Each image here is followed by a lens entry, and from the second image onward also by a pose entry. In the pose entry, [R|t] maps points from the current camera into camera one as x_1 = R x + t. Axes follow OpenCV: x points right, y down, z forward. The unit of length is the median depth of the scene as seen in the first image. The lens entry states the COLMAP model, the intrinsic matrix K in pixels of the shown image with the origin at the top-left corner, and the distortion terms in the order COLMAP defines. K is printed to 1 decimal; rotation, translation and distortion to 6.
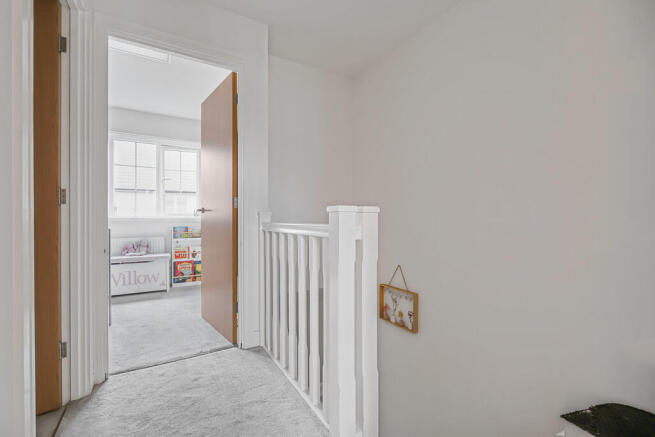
lens RADIAL K [[291.0, 0, 325.5], [0, 291.0, 221.7], [0, 0, 1]] dist [-0.001200, -0.000060]
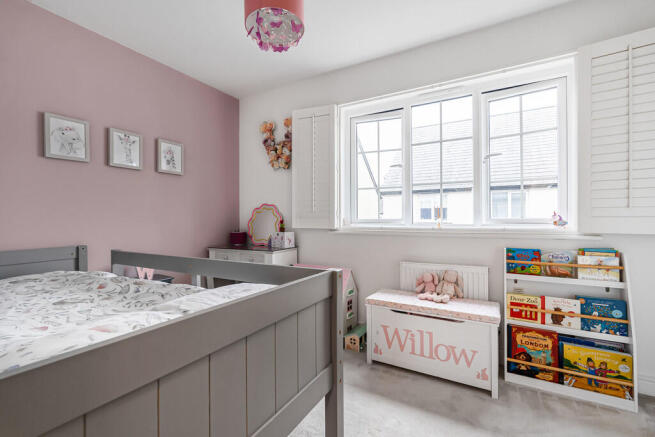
lens RADIAL K [[291.0, 0, 325.5], [0, 291.0, 221.7], [0, 0, 1]] dist [-0.001200, -0.000060]
pose [[0.521492, -0.003482, -0.853249, -0.274239], [-0.009620, 0.999904, -0.009961, -0.019791], [0.853202, 0.013403, 0.521409, 0.503155]]
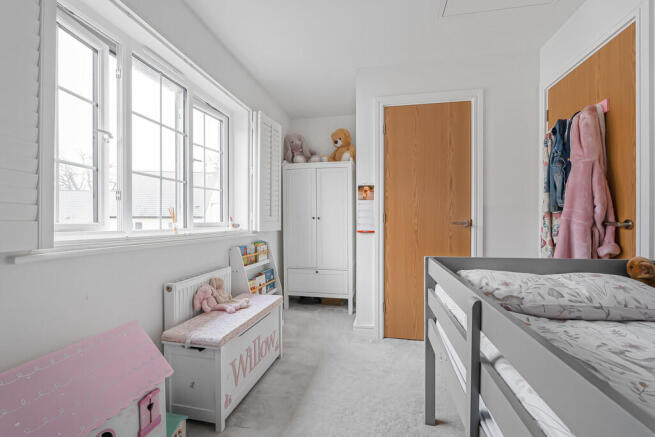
lens RADIAL K [[291.0, 0, 325.5], [0, 291.0, 221.7], [0, 0, 1]] dist [-0.001200, -0.000060]
pose [[0.641217, -0.005036, 0.767343, -0.836628], [0.021608, 0.999700, -0.011496, -0.022063], [-0.767055, 0.023952, 0.641134, 0.508069]]
